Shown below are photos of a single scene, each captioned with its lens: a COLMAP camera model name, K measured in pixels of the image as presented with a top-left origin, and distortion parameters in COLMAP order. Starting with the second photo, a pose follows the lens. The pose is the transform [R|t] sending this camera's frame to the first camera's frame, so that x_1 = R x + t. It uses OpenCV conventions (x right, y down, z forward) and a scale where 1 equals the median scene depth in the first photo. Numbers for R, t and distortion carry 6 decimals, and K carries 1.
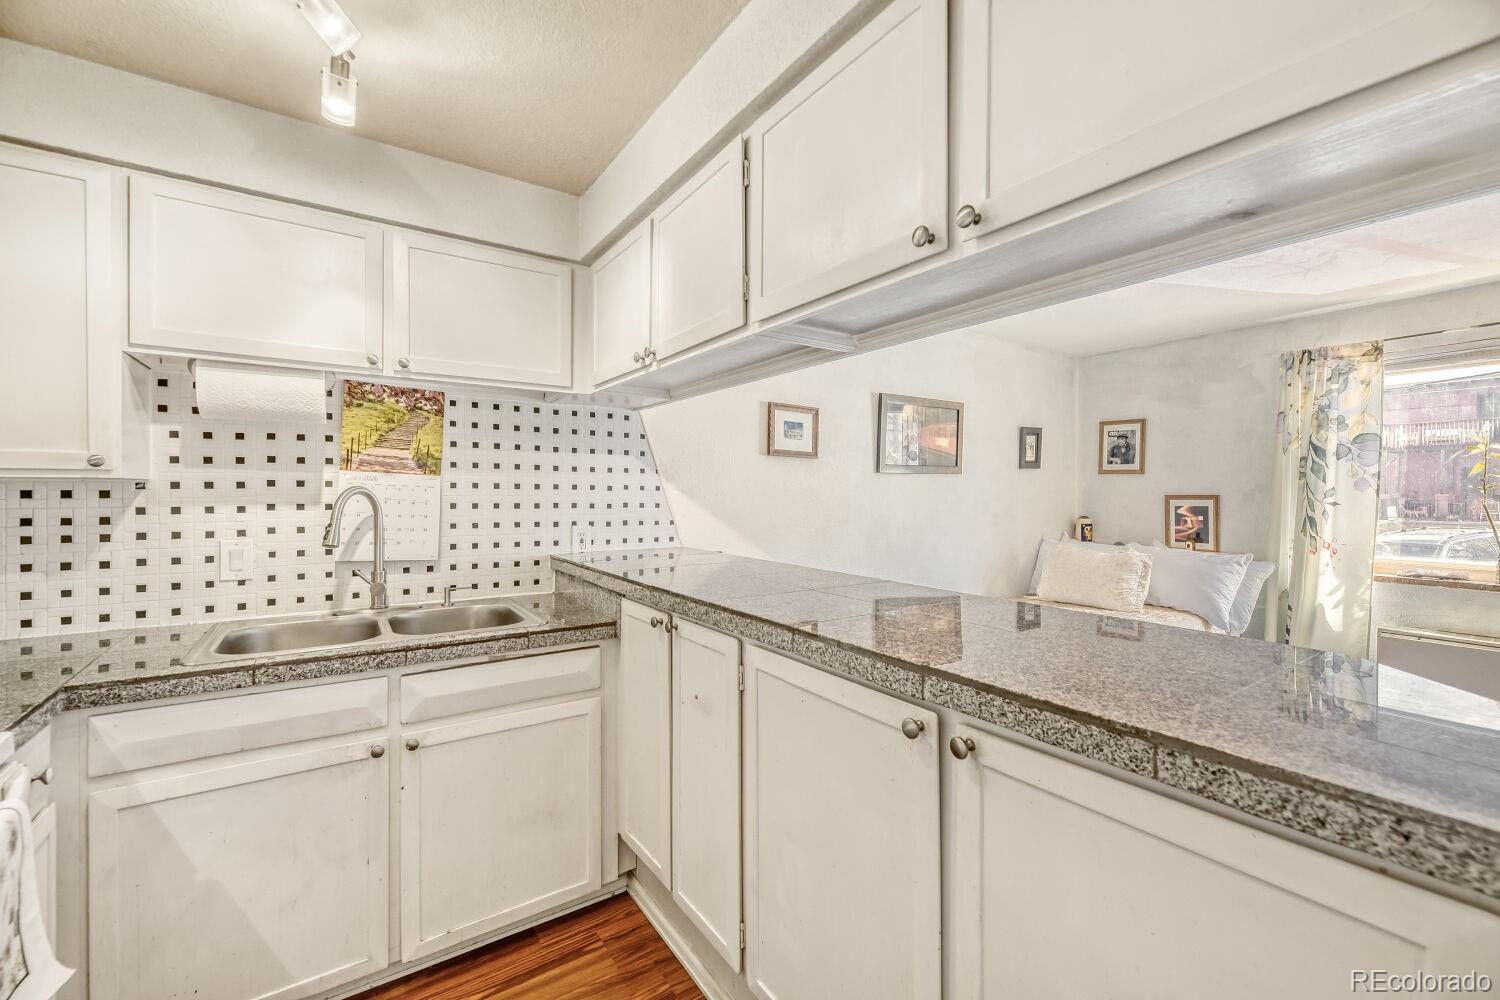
lens RADIAL K [[615.7, 0, 756.3], [0, 615.7, 502.5], [0, 0, 1]] dist [0.003066, -0.001004]
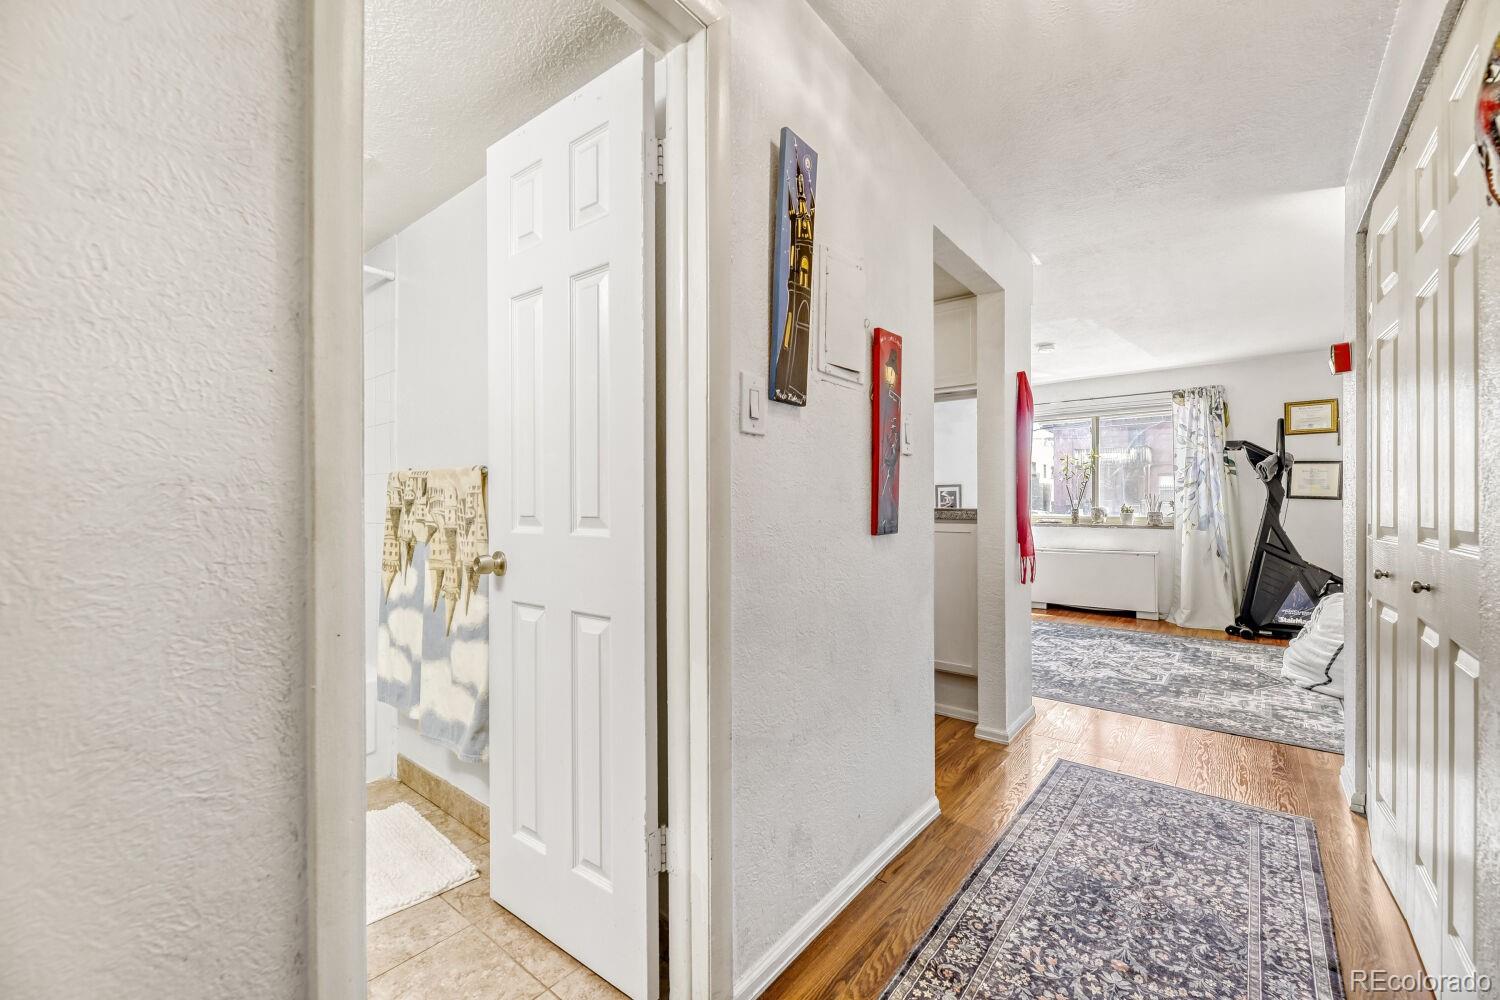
lens RADIAL K [[604.9, 0, 758.8], [0, 604.9, 495.2], [0, 0, 1]] dist [0.000873, -0.000140]
pose [[0.956358, -0.001002, 0.292196, -0.614378], [0.008991, 0.999622, -0.025998, 0.111500], [-0.292059, 0.027490, 0.956005, -0.955136]]
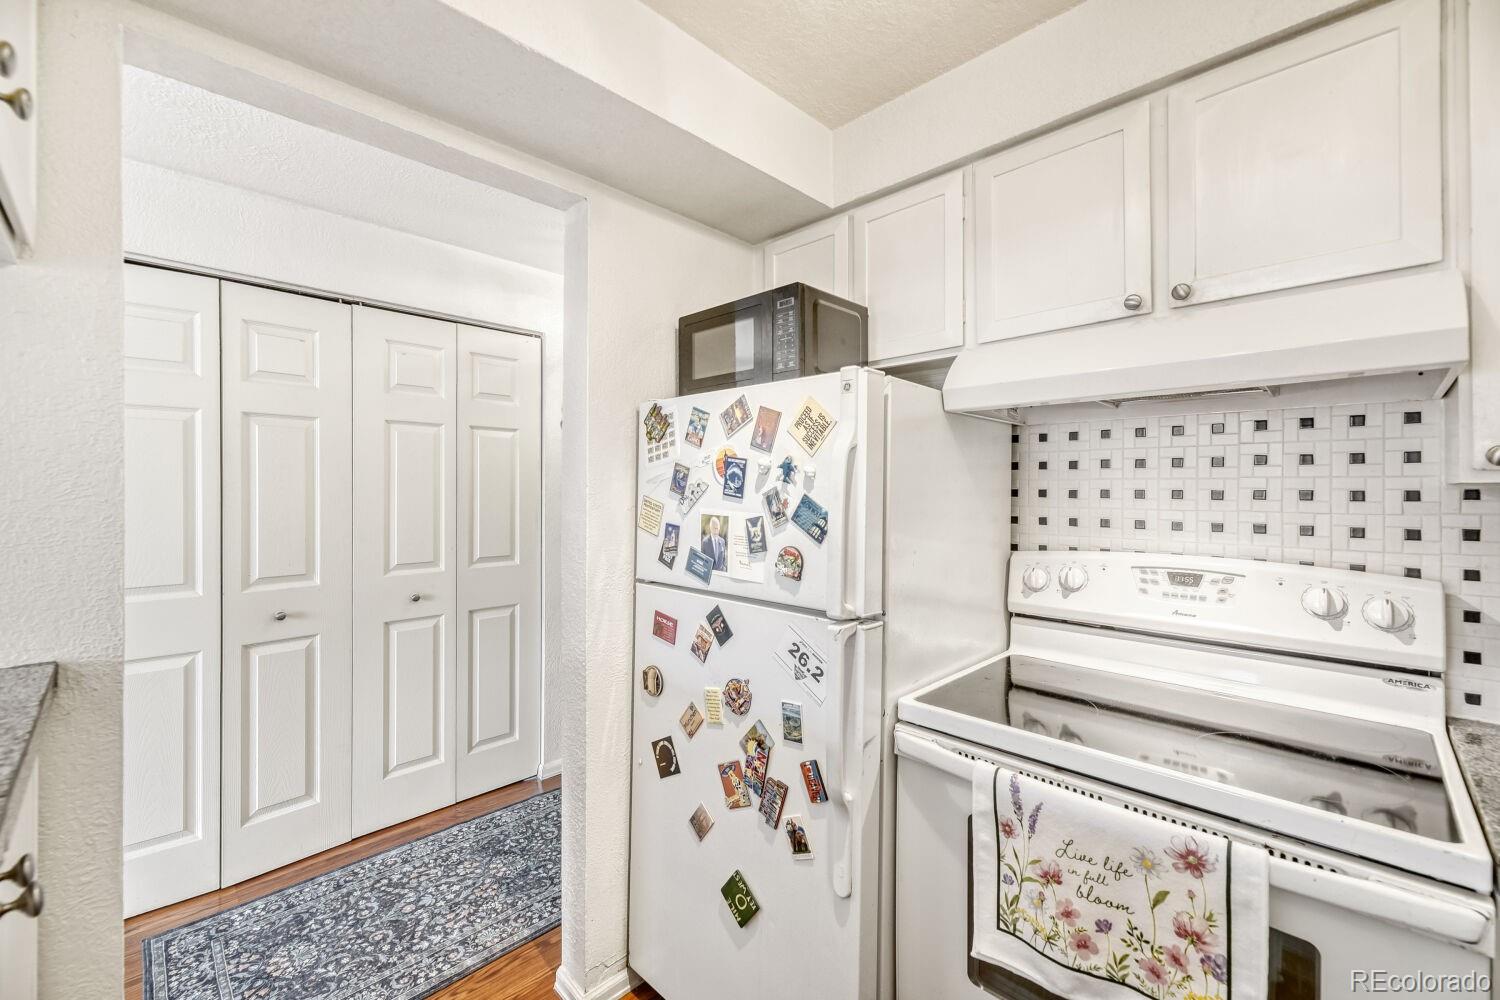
lens RADIAL K [[623.9, 0, 757.4], [0, 623.9, 479.5], [0, 0, 1]] dist [0.002713, -0.000093]
pose [[-0.981440, -0.010180, -0.191501, -0.128683], [-0.010099, 0.999948, -0.001400, -0.018035], [0.191505, 0.000560, -0.981491, 0.727367]]
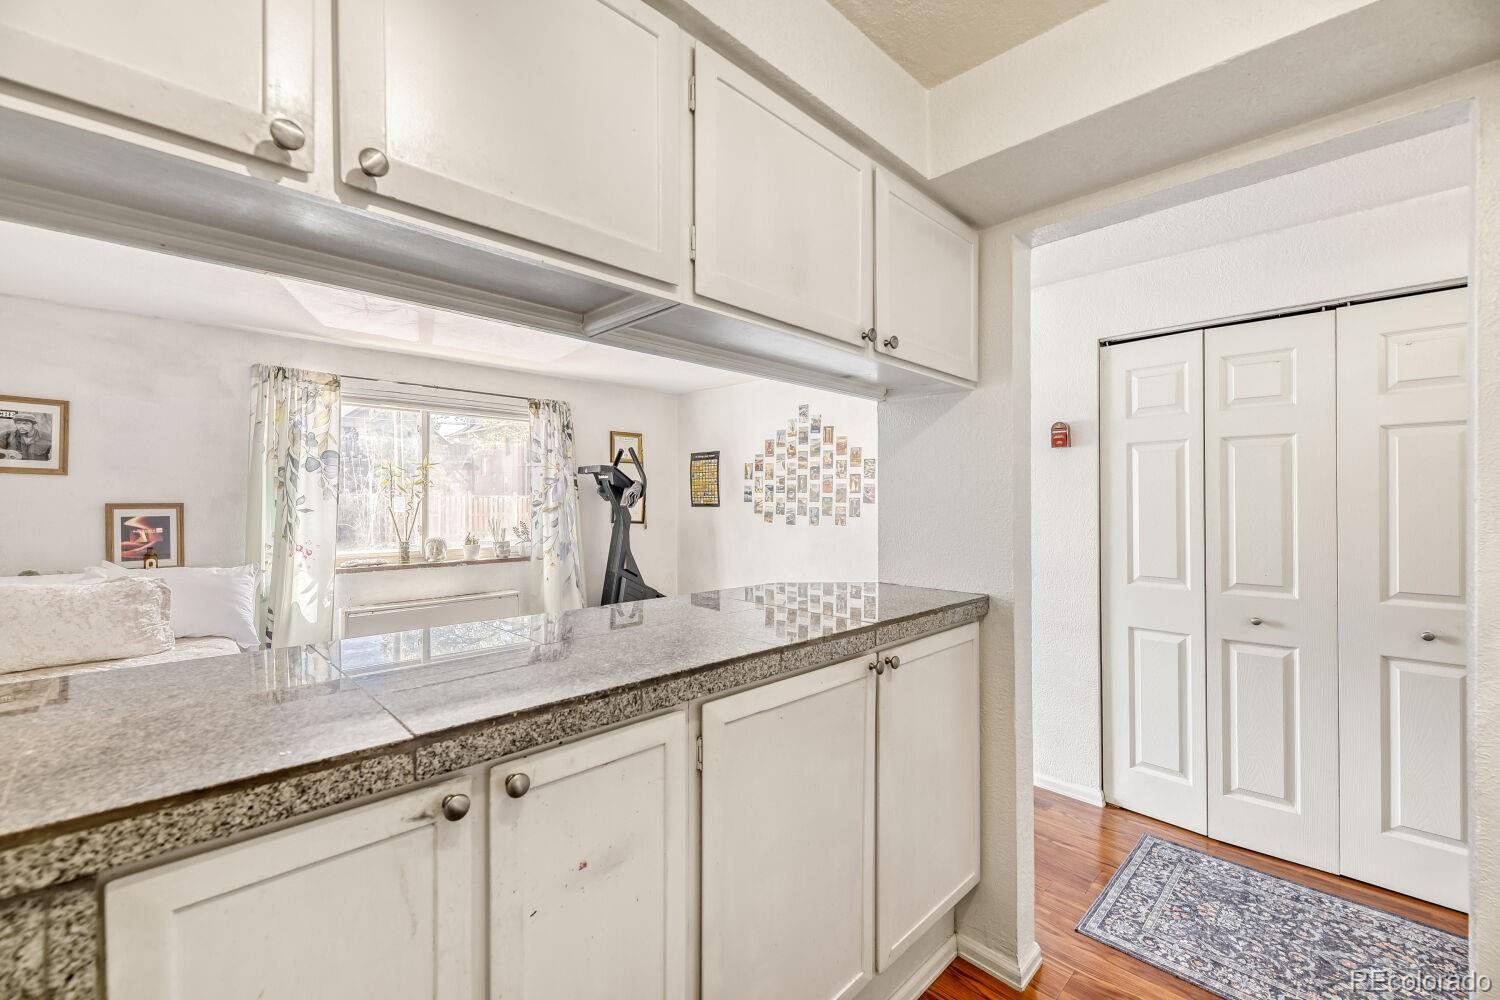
lens RADIAL K [[614.1, 0, 734.6], [0, 614.1, 498.1], [0, 0, 1]] dist [0.002077, -0.000763]
pose [[-0.168586, 0.002055, 0.985685, -0.480367], [0.012121, 0.999927, -0.000012, -0.017882], [-0.985612, 0.011946, -0.168598, 0.670553]]
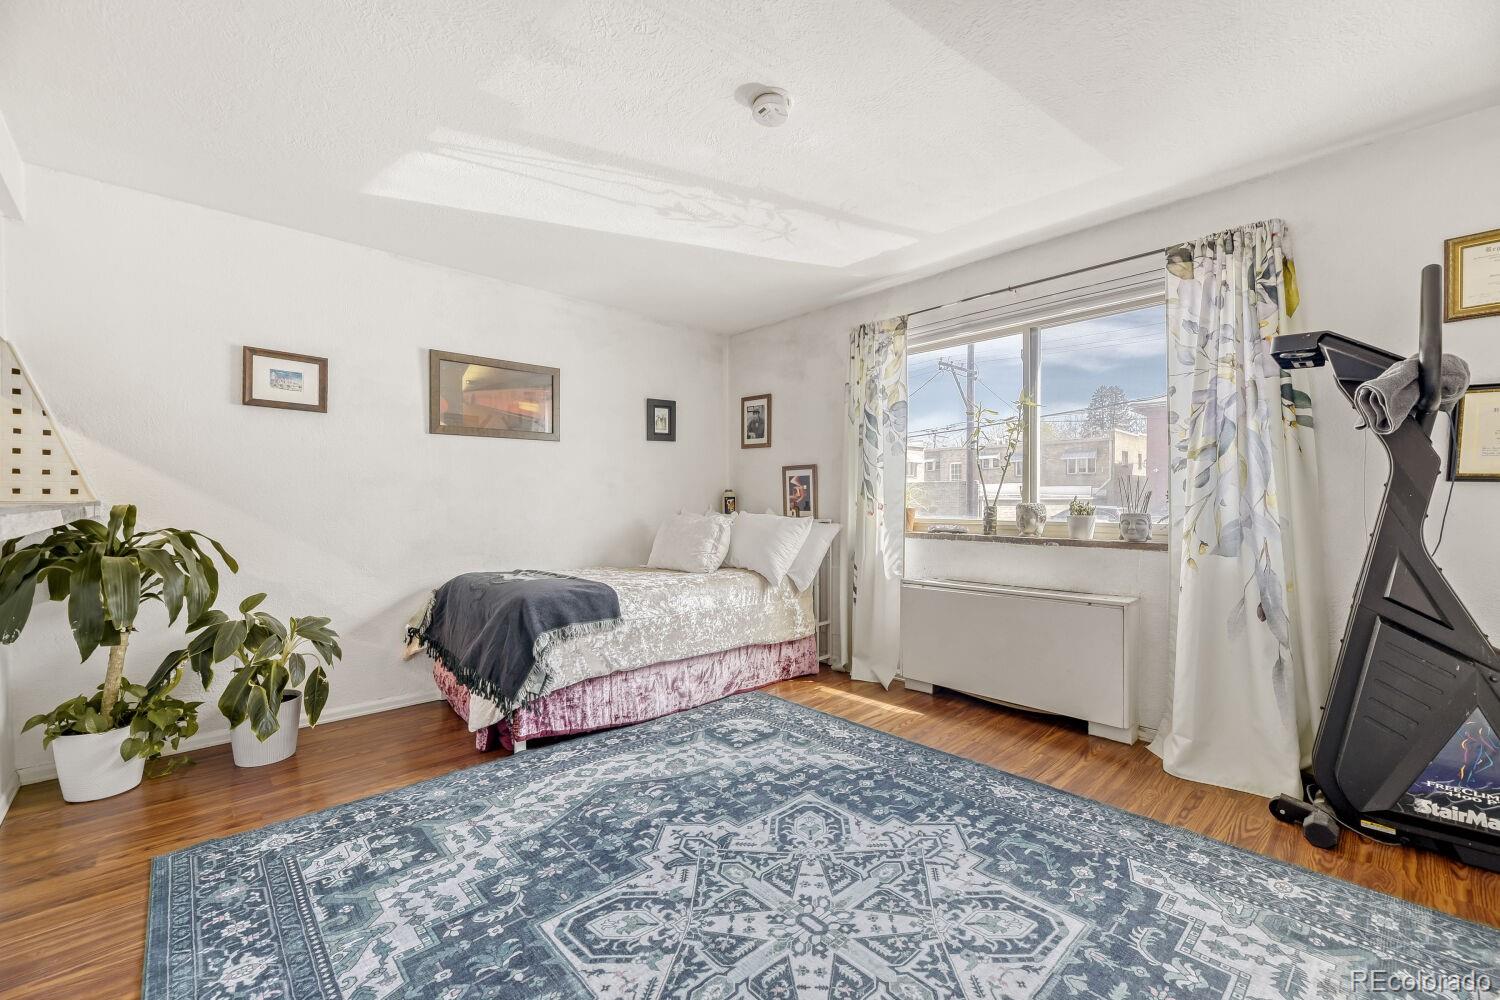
lens RADIAL K [[615.7, 0, 756.3], [0, 615.7, 502.5], [0, 0, 1]] dist [0.003066, -0.001004]
pose [[0.986036, -0.004918, 0.166457, 0.873508], [0.006630, 0.999931, -0.009726, 0.115915], [-0.166398, 0.010694, 0.986001, -0.036984]]
